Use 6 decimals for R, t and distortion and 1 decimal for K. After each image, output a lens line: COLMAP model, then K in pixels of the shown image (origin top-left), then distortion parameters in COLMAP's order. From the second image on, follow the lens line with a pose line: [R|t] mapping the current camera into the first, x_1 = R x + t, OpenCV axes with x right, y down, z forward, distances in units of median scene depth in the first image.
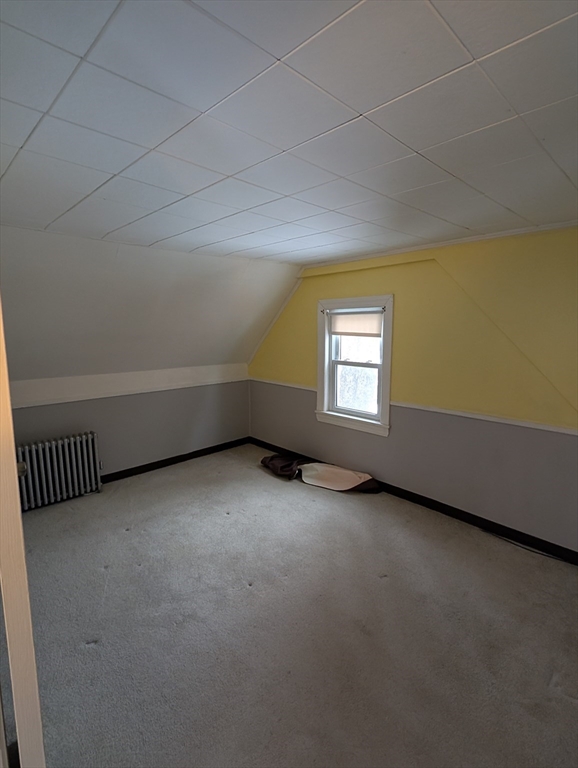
lens RADIAL K [[389.2, 0, 296.4], [0, 389.2, 385.0], [0, 0, 1]] dist [0.028962, -0.022137]
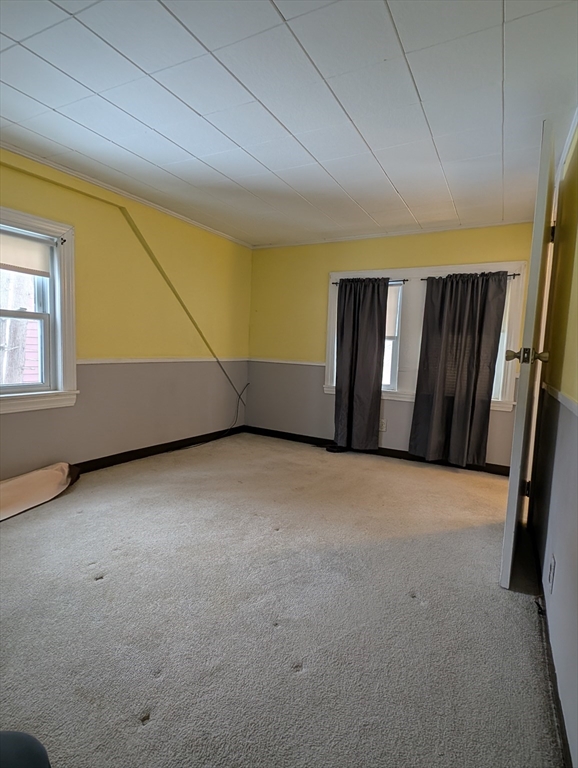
lens RADIAL K [[389.2, 0, 296.4], [0, 389.2, 385.0], [0, 0, 1]] dist [0.028962, -0.022137]
pose [[-0.299796, -0.096838, 0.949076, -0.675841], [0.100998, 0.986022, 0.132511, 0.031493], [-0.948642, 0.135581, -0.285825, 0.806227]]
